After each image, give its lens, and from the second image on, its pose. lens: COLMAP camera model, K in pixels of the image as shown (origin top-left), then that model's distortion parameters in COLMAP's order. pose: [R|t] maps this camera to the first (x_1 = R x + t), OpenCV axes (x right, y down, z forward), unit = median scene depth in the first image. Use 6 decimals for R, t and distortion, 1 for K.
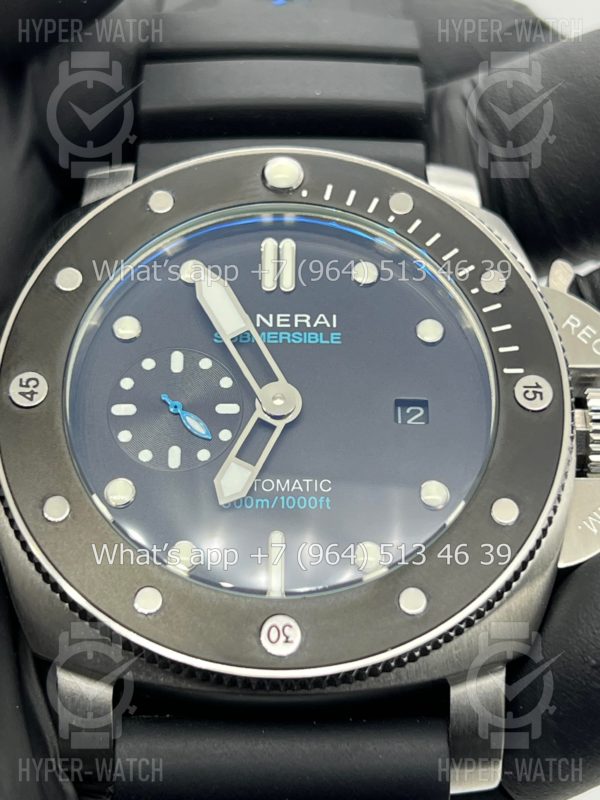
lens RADIAL K [[1899.2, 0, 300.0], [0, 1899.2, 400.0], [0, 0, 1]] dist [0.256195, 0.167003]
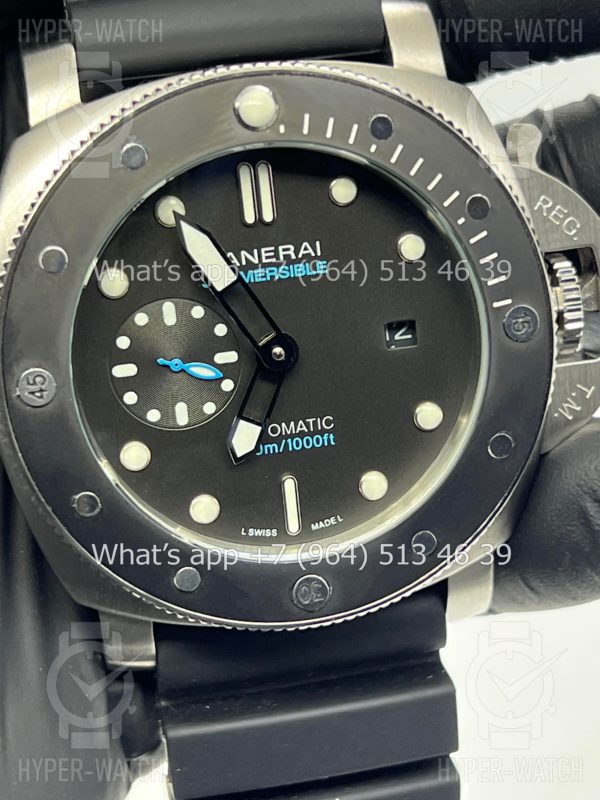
lens RADIAL K [[1899.2, 0, 300.0], [0, 1899.2, 400.0], [0, 0, 1]] dist [0.256195, 0.167003]
pose [[0.983458, -0.131030, 0.125069, -0.127407], [0.045699, 0.847606, 0.528655, -0.505233], [-0.175279, -0.514194, 0.839572, 0.122457]]
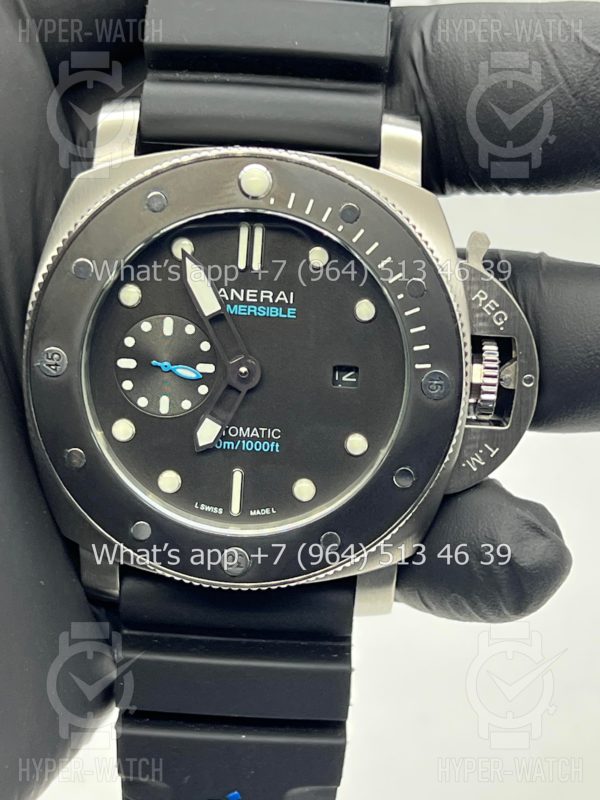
lens RADIAL K [[1899.2, 0, 300.0], [0, 1899.2, 400.0], [0, 0, 1]] dist [0.256195, 0.167003]
pose [[0.997739, 0.061368, -0.027386, 0.063168], [-0.039523, 0.865450, 0.499434, -0.623304], [0.054351, -0.497223, 0.865919, -0.140437]]
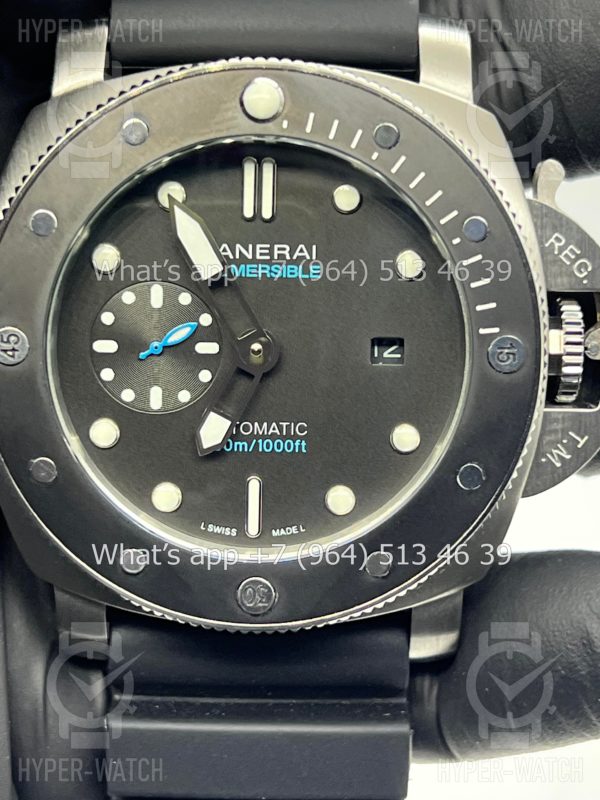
lens RADIAL K [[1899.2, 0, 300.0], [0, 1899.2, 400.0], [0, 0, 1]] dist [0.256195, 0.167003]
pose [[0.999702, 0.016722, -0.017785, 0.029750], [-0.006576, 0.886090, 0.463466, -0.435453], [0.023509, -0.463211, 0.885936, 0.085093]]
